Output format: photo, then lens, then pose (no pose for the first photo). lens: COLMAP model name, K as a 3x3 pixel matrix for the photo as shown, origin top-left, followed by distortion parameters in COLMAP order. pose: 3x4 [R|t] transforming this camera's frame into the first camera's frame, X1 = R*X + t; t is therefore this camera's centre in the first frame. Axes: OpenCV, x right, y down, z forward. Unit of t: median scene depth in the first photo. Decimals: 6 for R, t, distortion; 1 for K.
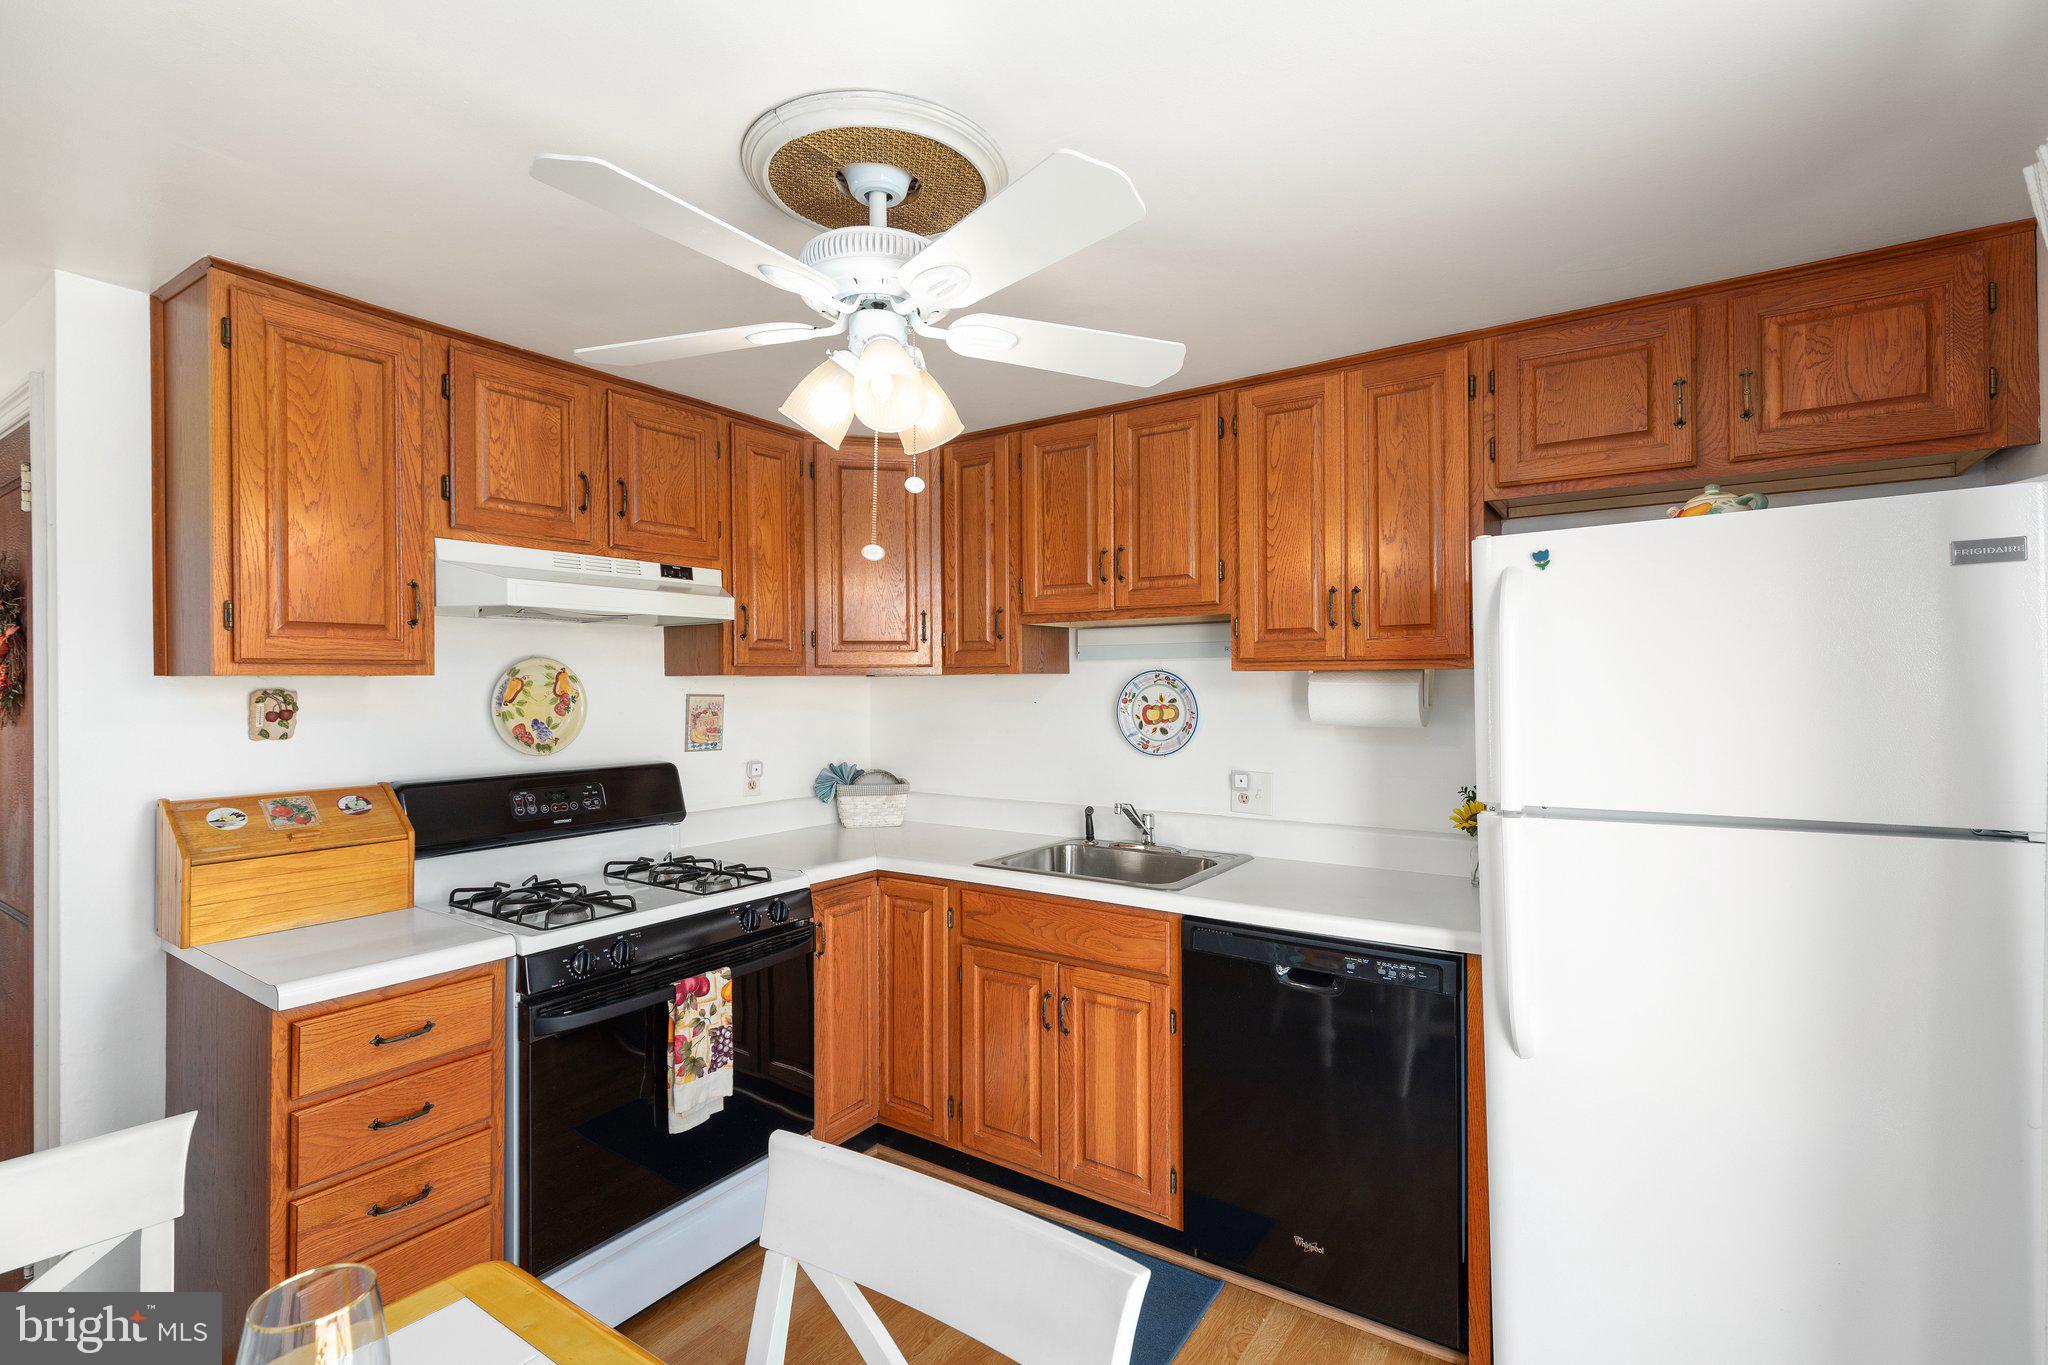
lens RADIAL K [[929.9, 0, 1023.7], [0, 929.9, 681.8], [0, 0, 1]] dist [0.003435, -0.001657]
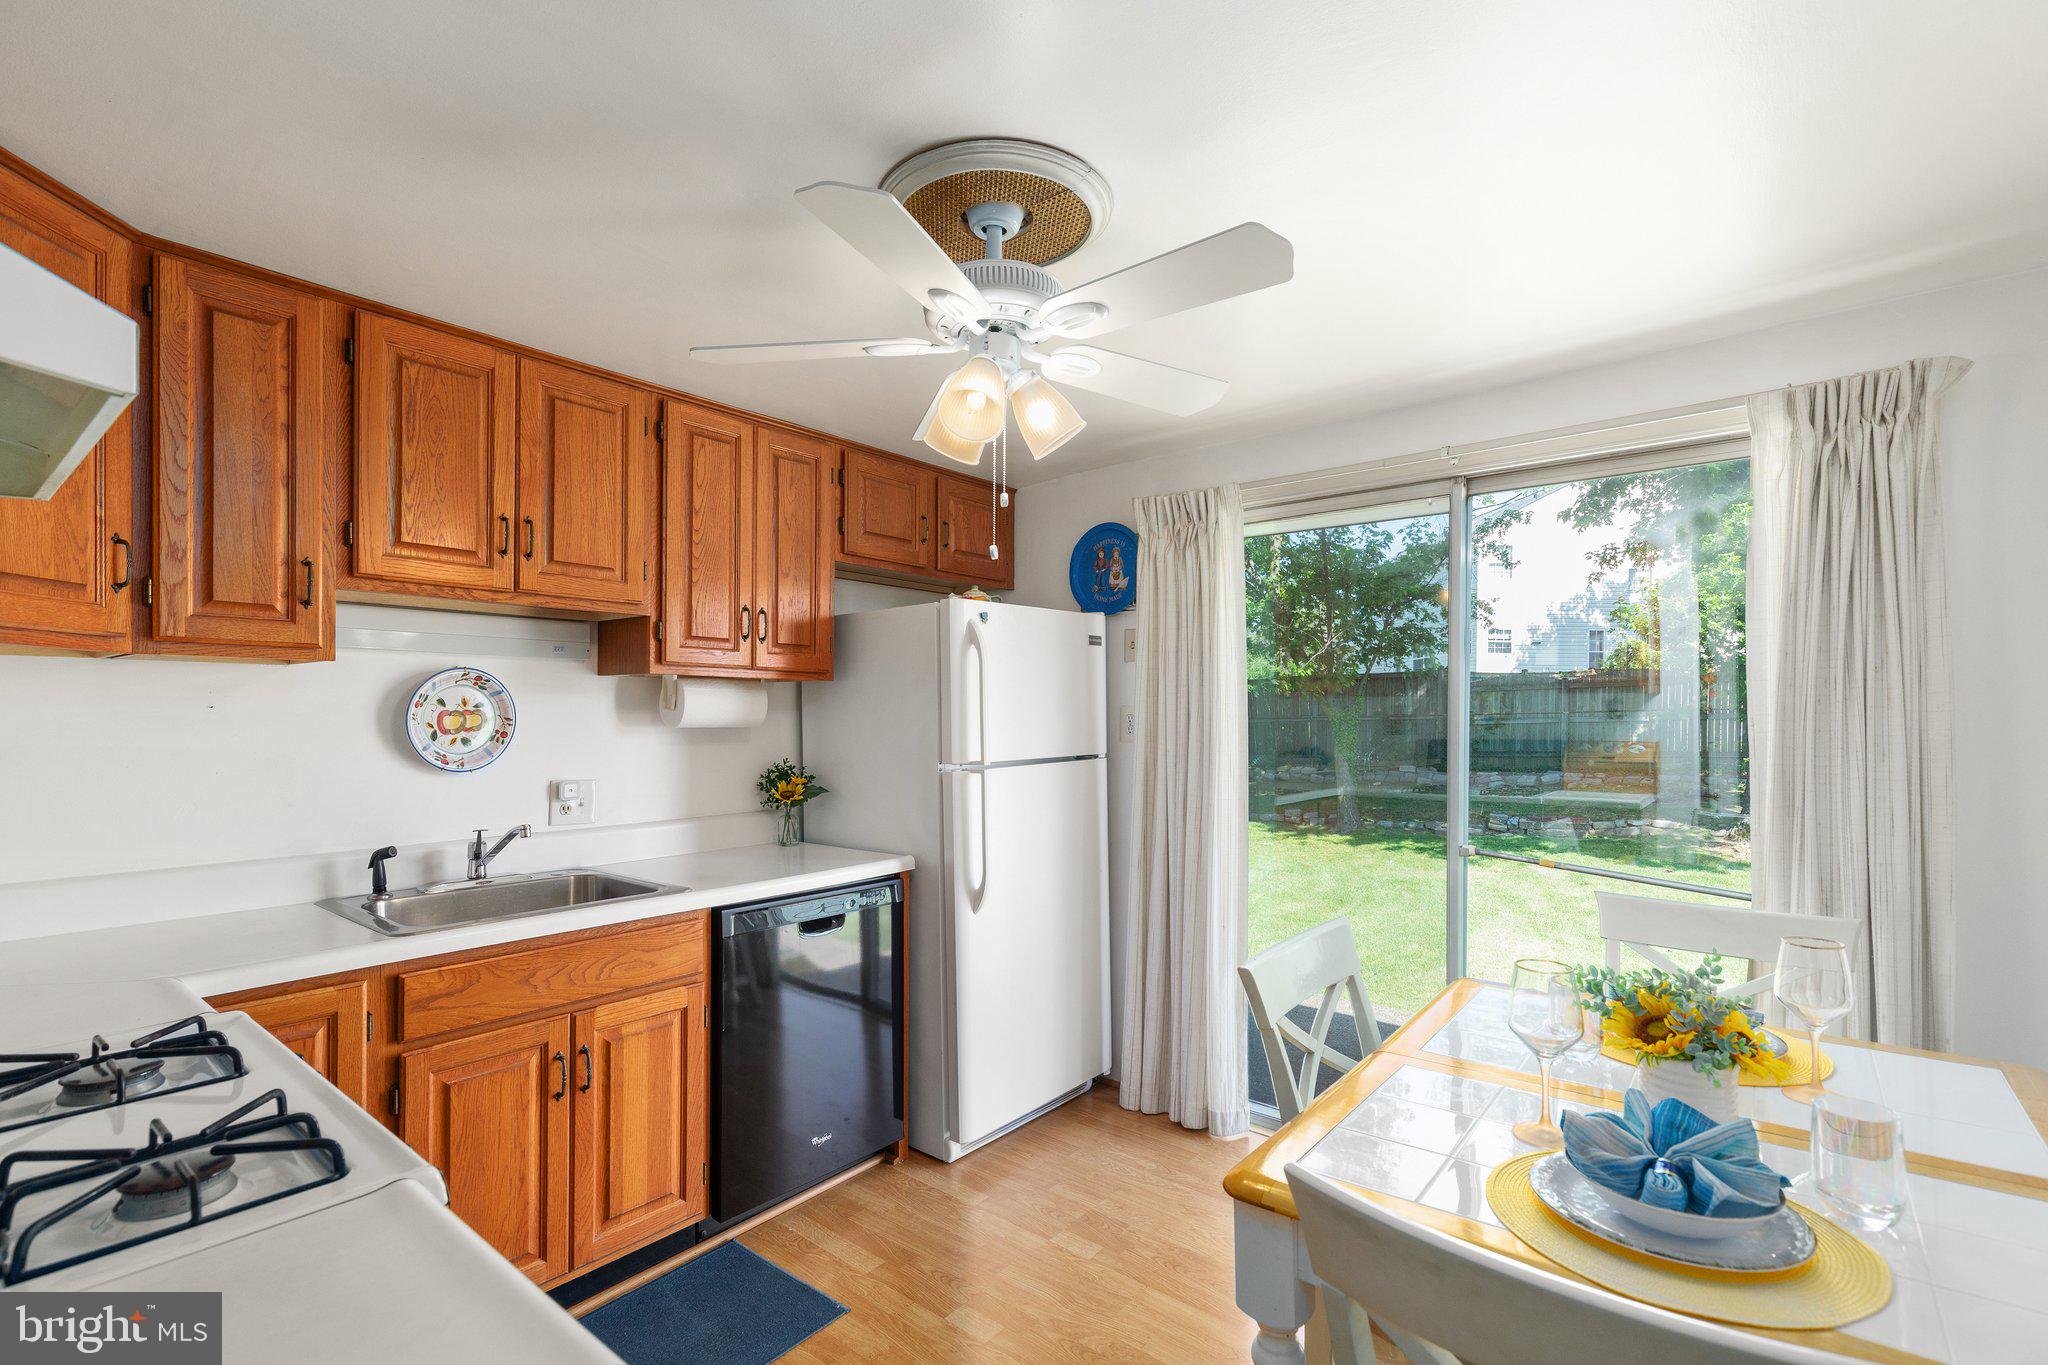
lens RADIAL K [[929.9, 0, 1046.9], [0, 929.9, 716.6], [0, 0, 1]] dist [0.003435, -0.001657]
pose [[0.067921, 0.004599, 0.997680, -0.684189], [-0.004498, 0.999981, -0.004303, 0.034230], [-0.997681, -0.004195, 0.067941, 0.462916]]
